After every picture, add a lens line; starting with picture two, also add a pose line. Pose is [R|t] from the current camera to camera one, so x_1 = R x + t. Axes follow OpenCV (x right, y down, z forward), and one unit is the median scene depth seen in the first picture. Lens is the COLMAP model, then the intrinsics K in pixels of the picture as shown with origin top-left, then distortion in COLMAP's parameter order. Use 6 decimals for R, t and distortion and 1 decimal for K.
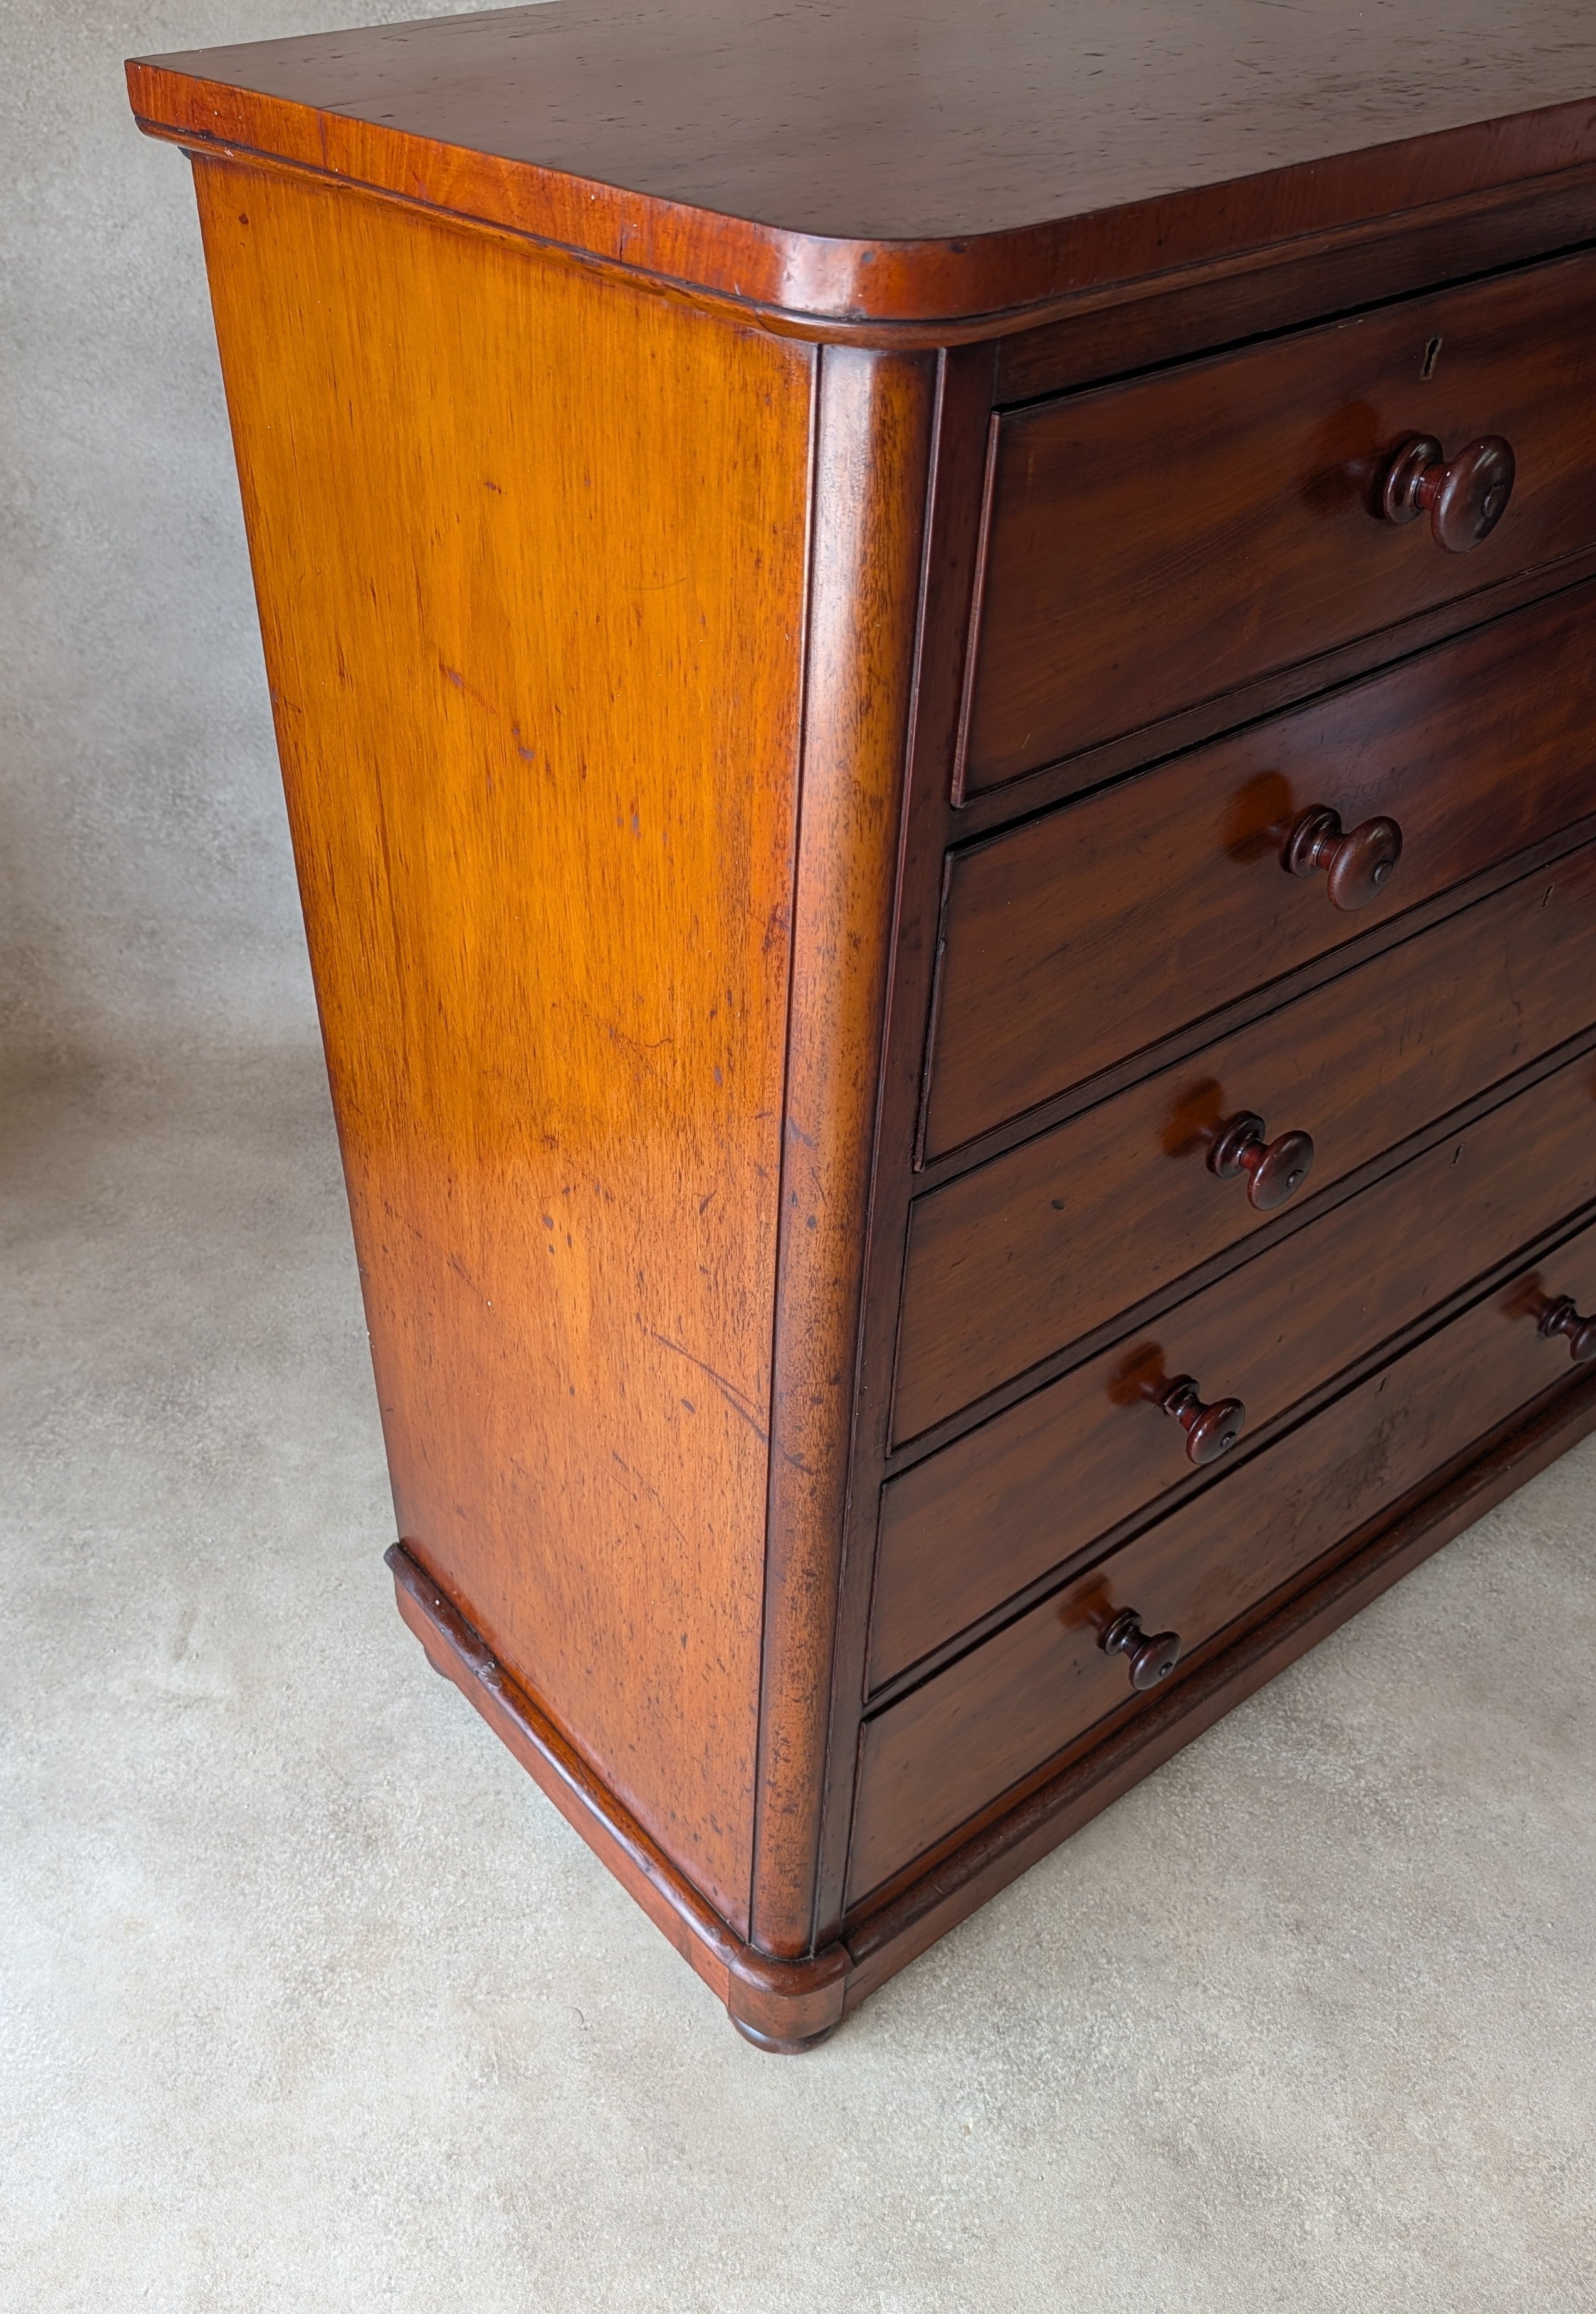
lens RADIAL K [[1843.9, 0, 612.8], [0, 1843.9, 1257.5], [0, 0, 1]] dist [0.013541, -0.019717]
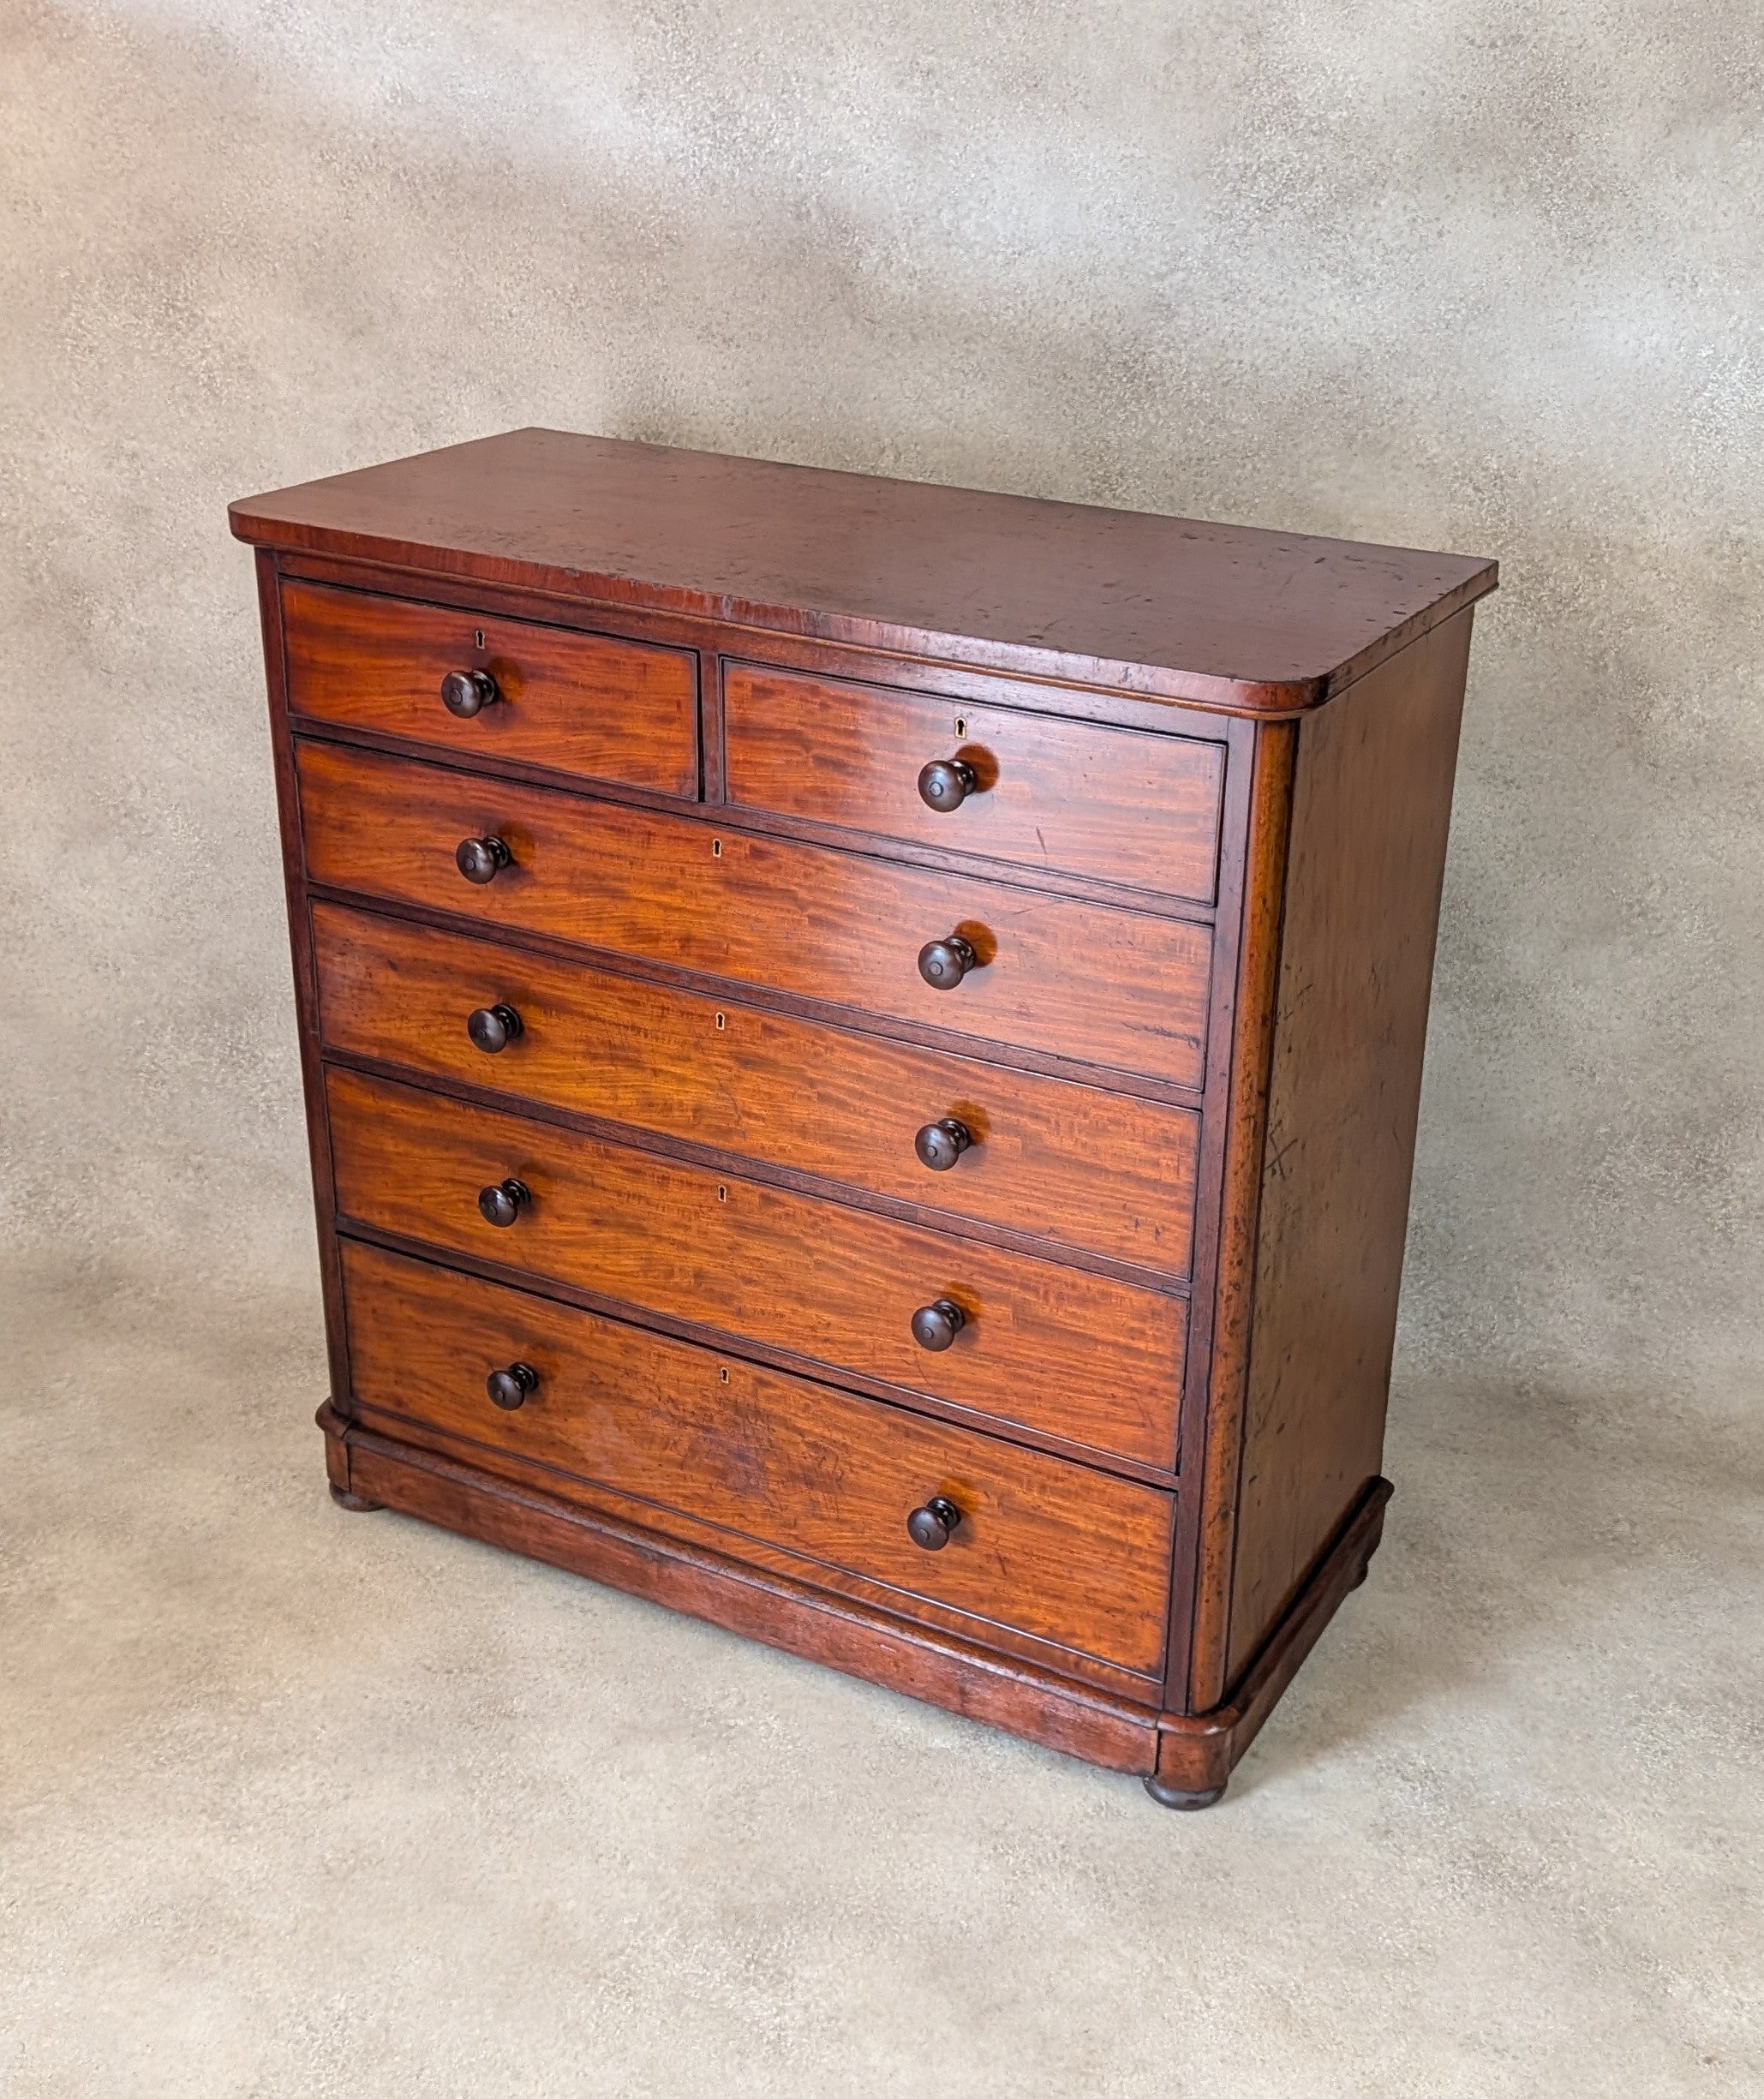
lens RADIAL K [[2497.9, 0, 1009.2], [0, 2497.9, 995.7], [0, 0, 1]] dist [0.014524, 0.000000]
pose [[0.976724, 0.134105, -0.167409, 0.769269], [-0.179194, 0.939108, -0.293198, 0.133196], [0.117896, 0.316372, 0.941281, -0.637695]]
